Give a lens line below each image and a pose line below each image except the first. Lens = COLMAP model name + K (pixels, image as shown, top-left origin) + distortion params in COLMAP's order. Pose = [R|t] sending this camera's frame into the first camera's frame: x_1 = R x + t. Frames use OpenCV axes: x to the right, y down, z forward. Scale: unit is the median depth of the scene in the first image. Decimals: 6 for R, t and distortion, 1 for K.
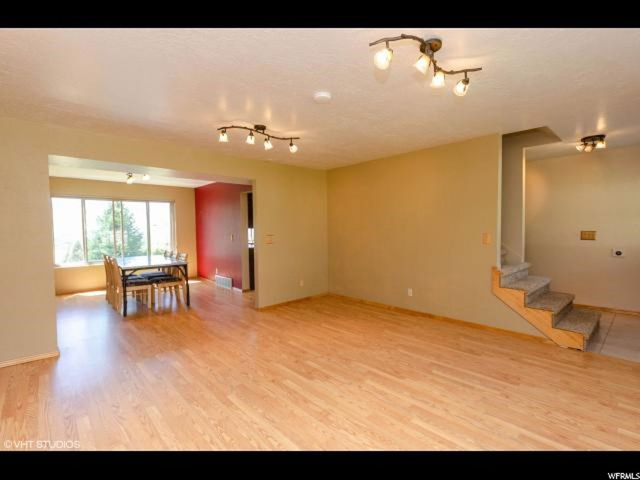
lens RADIAL K [[312.0, 0, 320.0], [0, 312.0, 240.0], [0, 0, 1]] dist [-0.001983, -0.000171]
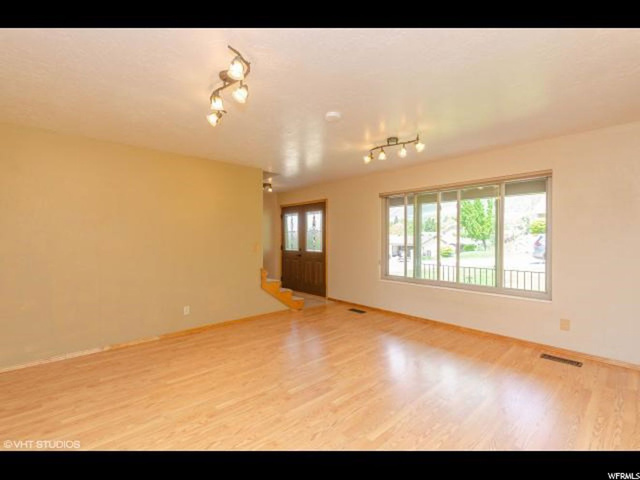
lens RADIAL K [[307.3, 0, 320.8], [0, 307.3, 231.0], [0, 0, 1]] dist [-0.000017, -0.000249]
pose [[-0.009449, 0.023760, 0.999673, -0.873994], [0.042949, 0.998805, -0.023334, -0.036103], [-0.999033, 0.042714, -0.010458, 0.862003]]
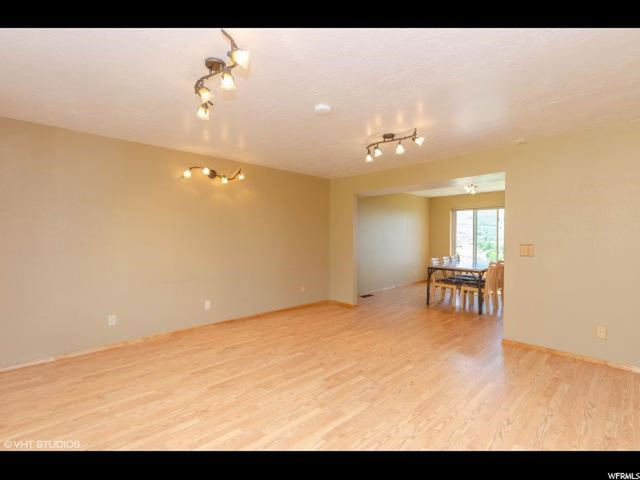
lens RADIAL K [[290.7, 0, 317.0], [0, 290.7, 249.1], [0, 0, 1]] dist [-0.000412, -0.000001]
pose [[0.013562, 0.062001, -0.997984, 0.785304], [-0.042516, 0.997209, 0.061375, -0.047155], [0.999004, 0.041598, 0.016160, 0.792112]]
